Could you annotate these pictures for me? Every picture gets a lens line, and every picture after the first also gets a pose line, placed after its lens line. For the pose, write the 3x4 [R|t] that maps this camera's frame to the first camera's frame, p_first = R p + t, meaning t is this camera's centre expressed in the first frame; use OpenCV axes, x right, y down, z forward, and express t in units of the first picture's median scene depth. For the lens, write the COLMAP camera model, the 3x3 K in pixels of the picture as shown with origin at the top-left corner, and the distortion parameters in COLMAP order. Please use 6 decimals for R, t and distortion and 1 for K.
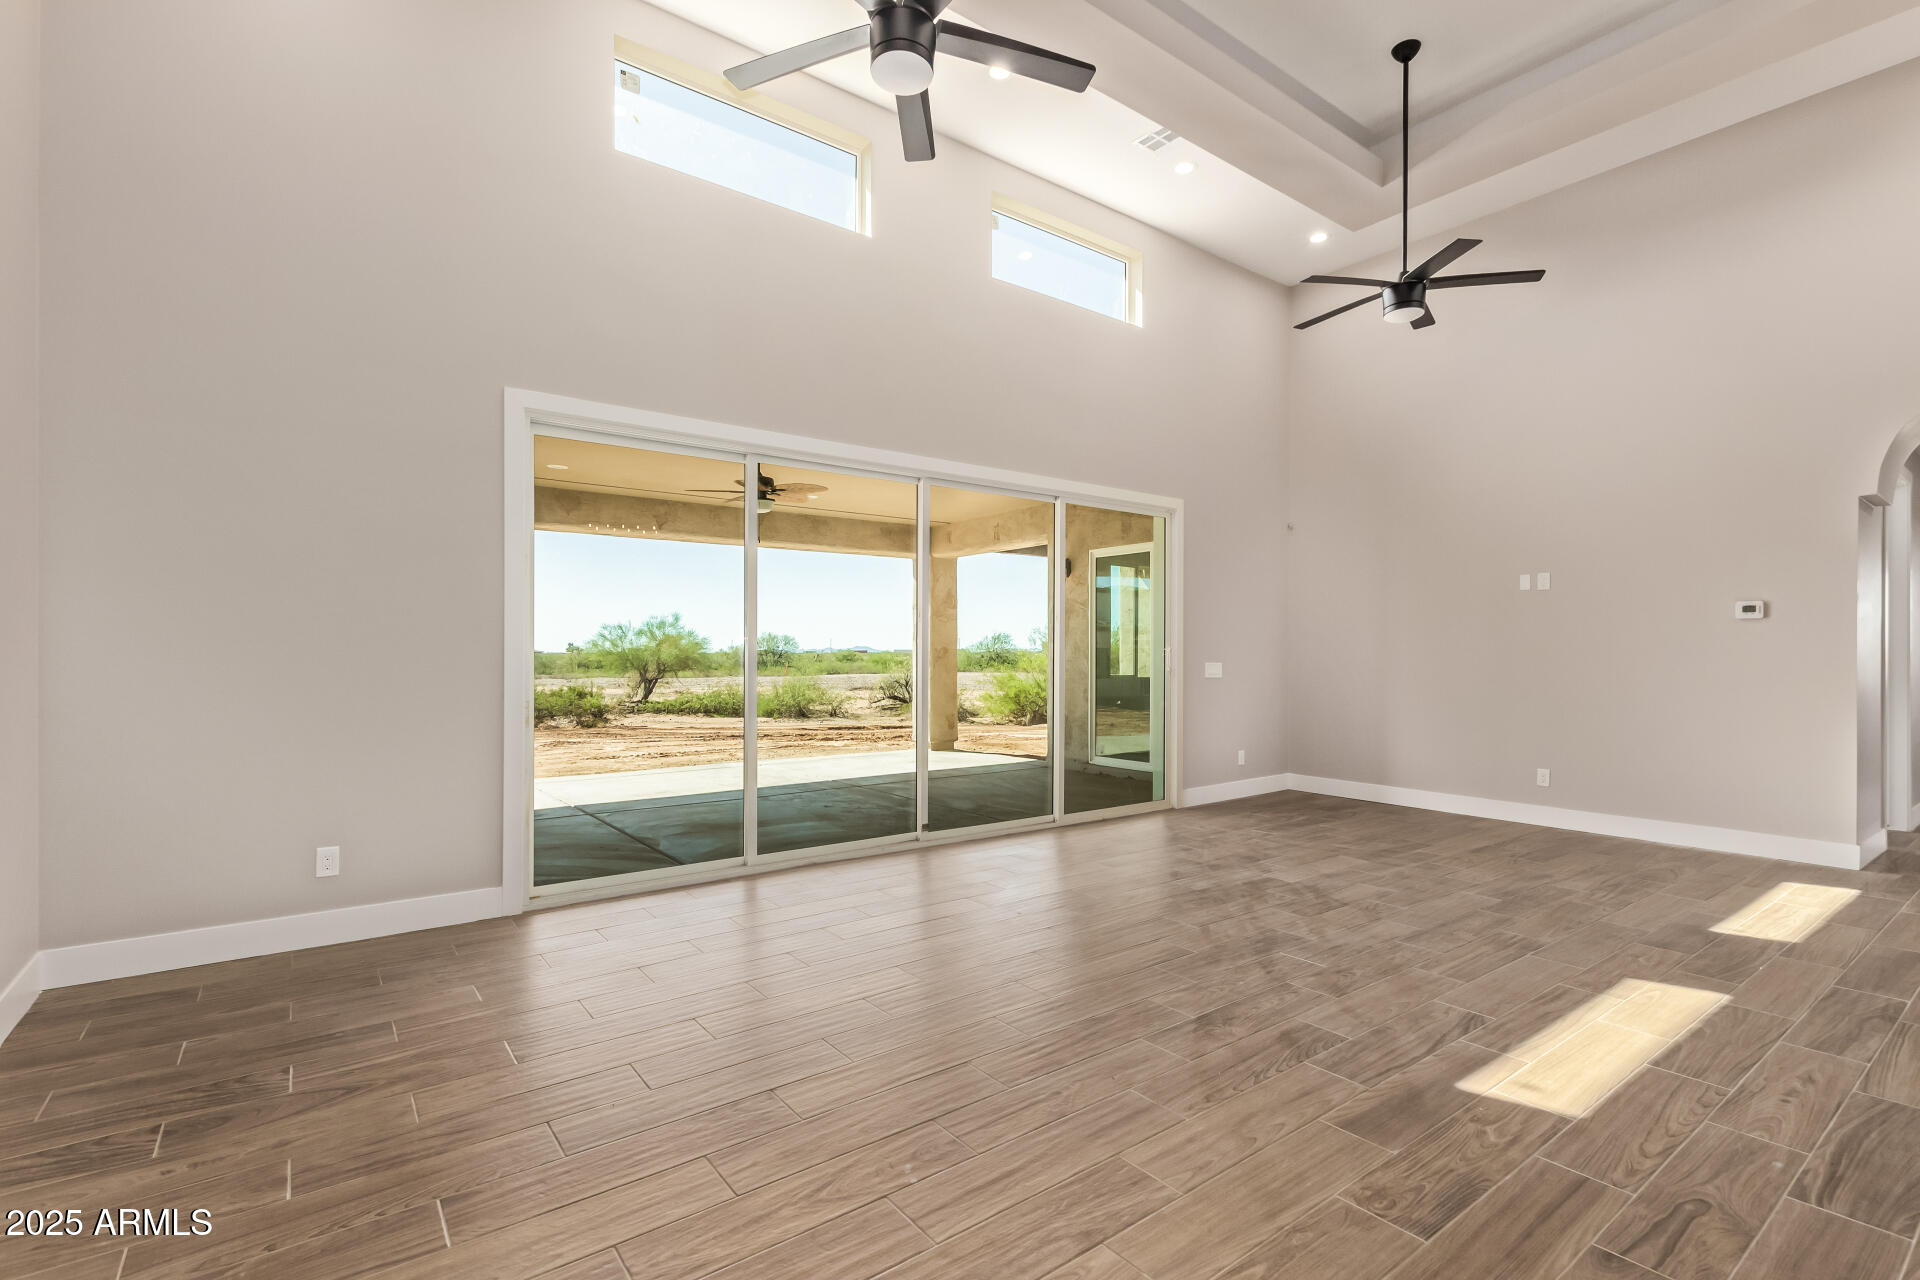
lens RADIAL K [[858.2, 0, 993.0], [0, 858.2, 651.6], [0, 0, 1]] dist [0.002720, -0.000912]
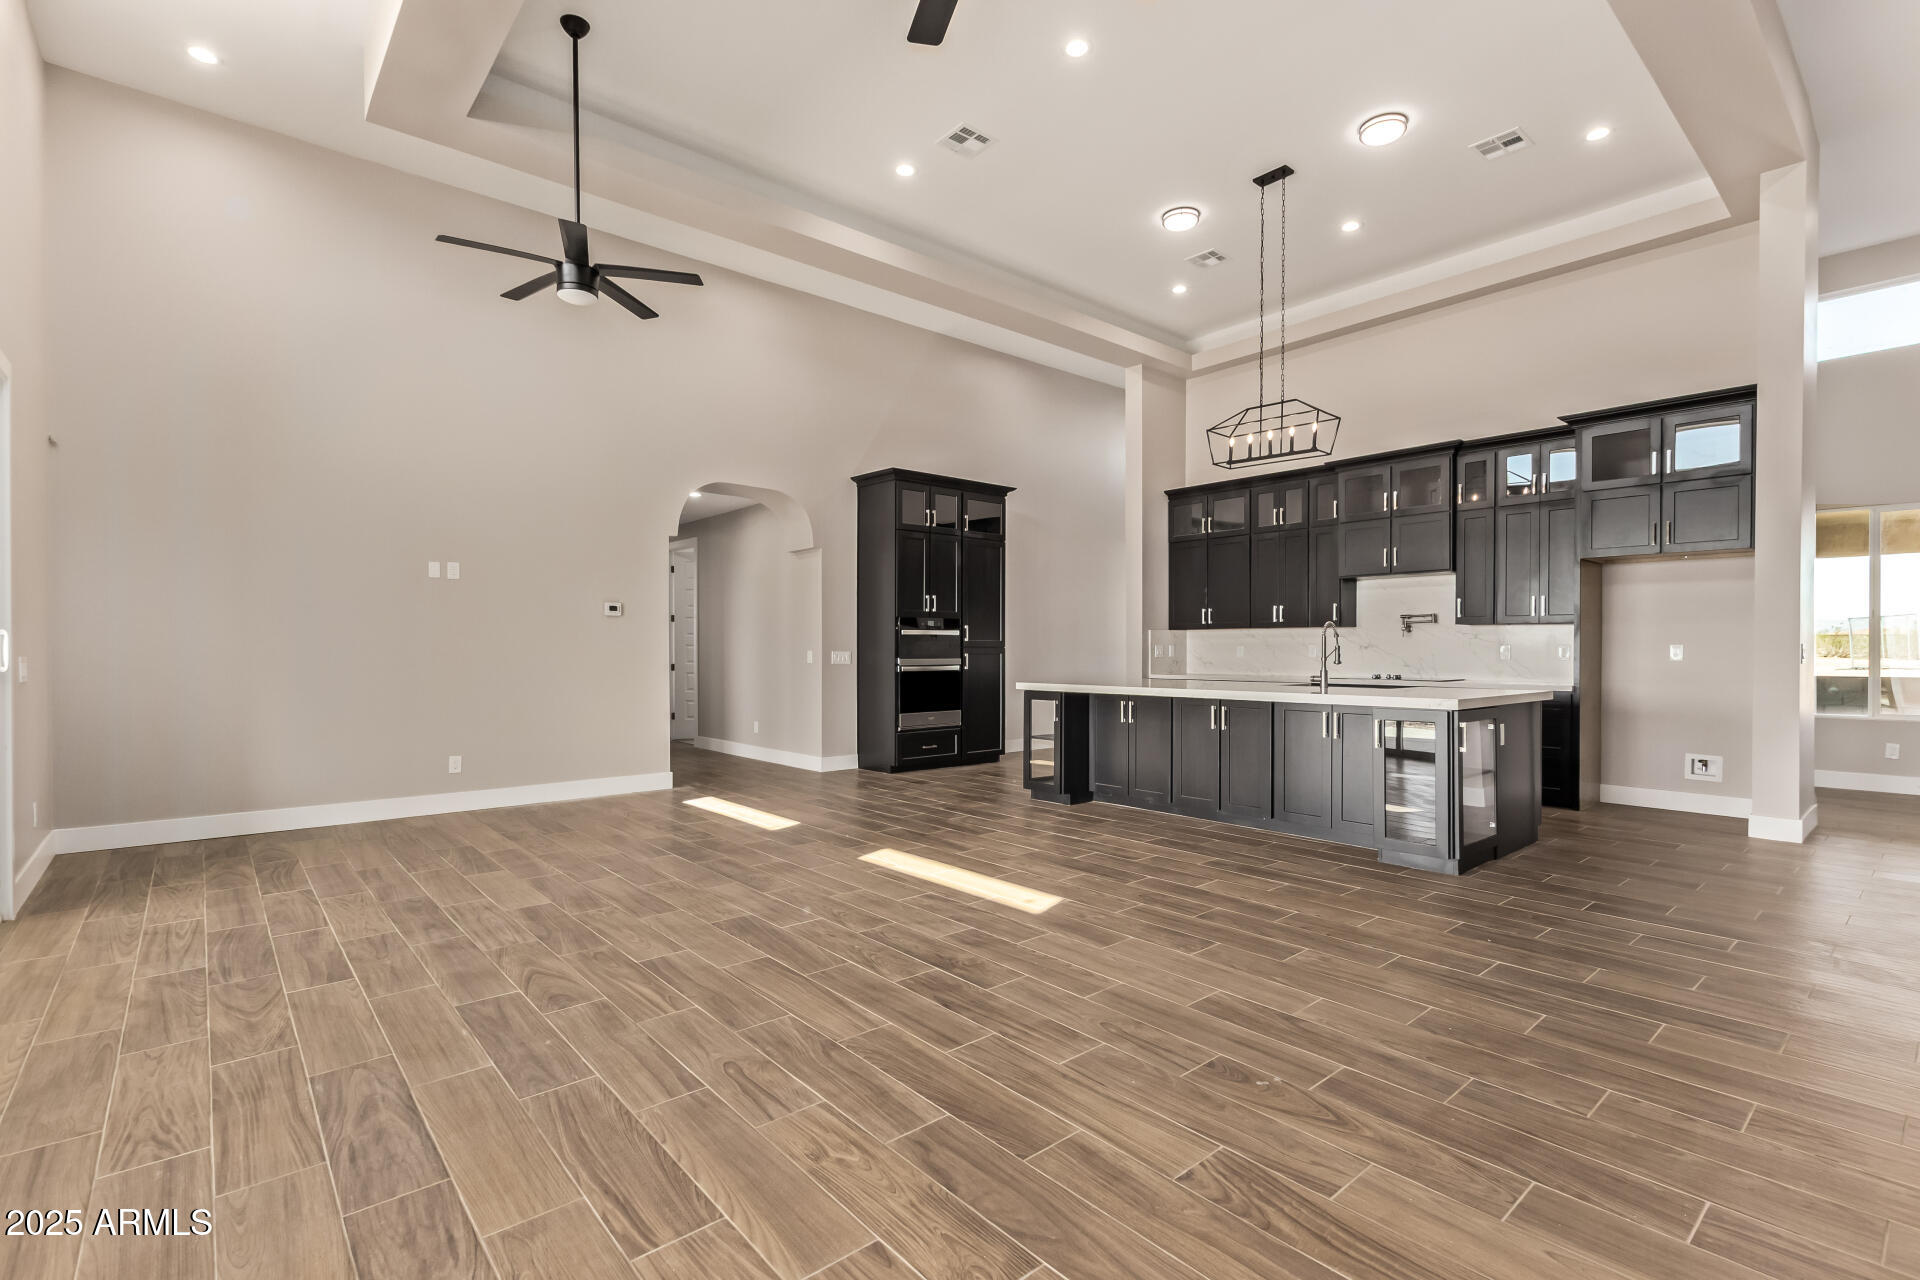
lens RADIAL K [[868.6, 0, 929.6], [0, 868.6, 650.7], [0, 0, 1]] dist [0.010887, -0.000031]
pose [[-0.009969, -0.007798, 0.999920, -0.755642], [-0.002686, 0.999966, 0.007772, 0.005517], [-0.999947, -0.002609, -0.009989, 0.870198]]
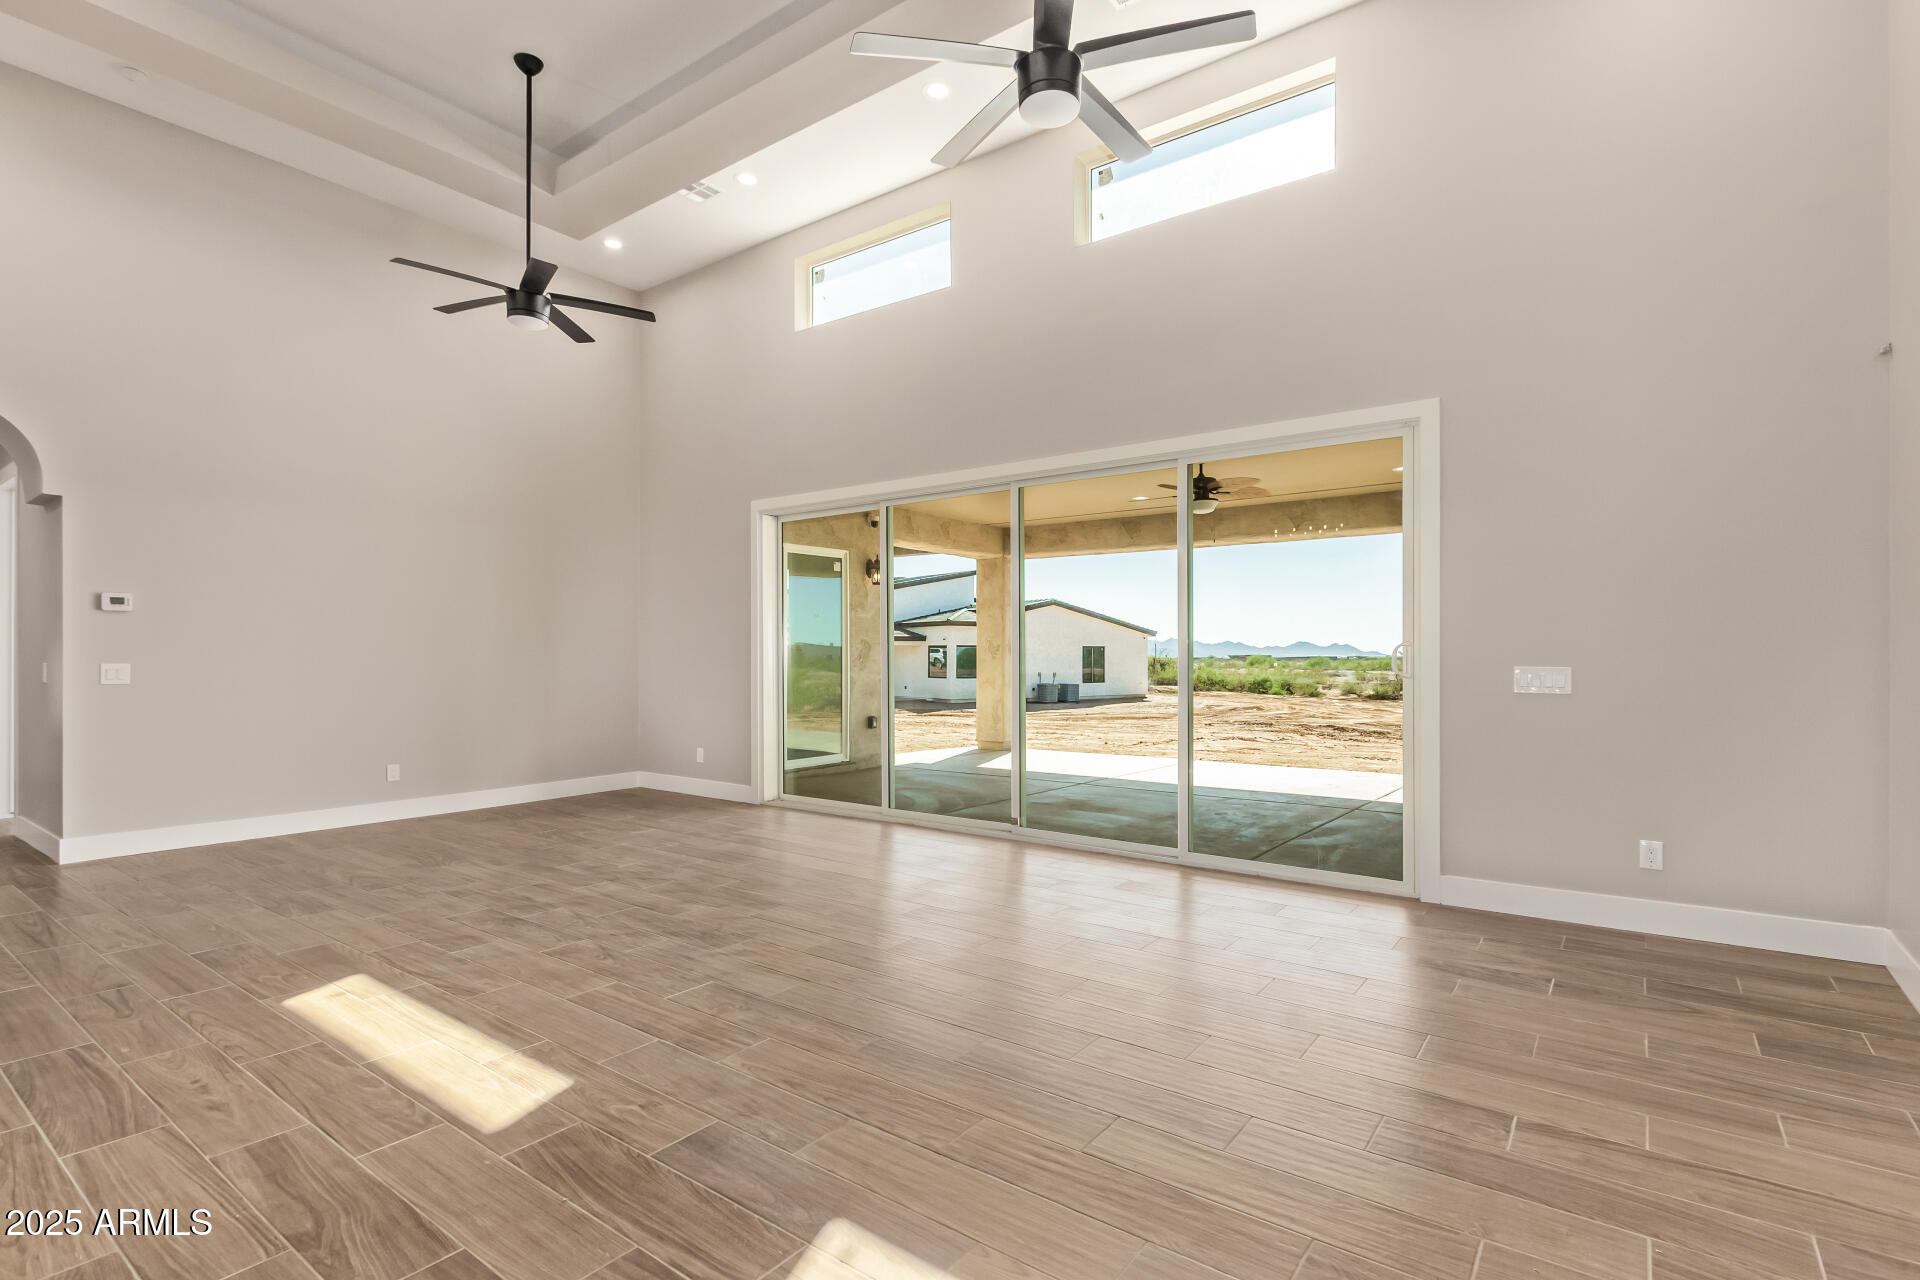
lens RADIAL K [[893.3, 0, 1019.4], [0, 893.3, 656.8], [0, 0, 1]] dist [0.000908, 0.000016]
pose [[0.318093, -0.001238, -0.948059, 1.564983], [0.004810, 0.999988, 0.000308, 0.011970], [0.948047, -0.004658, 0.318095, 1.109856]]
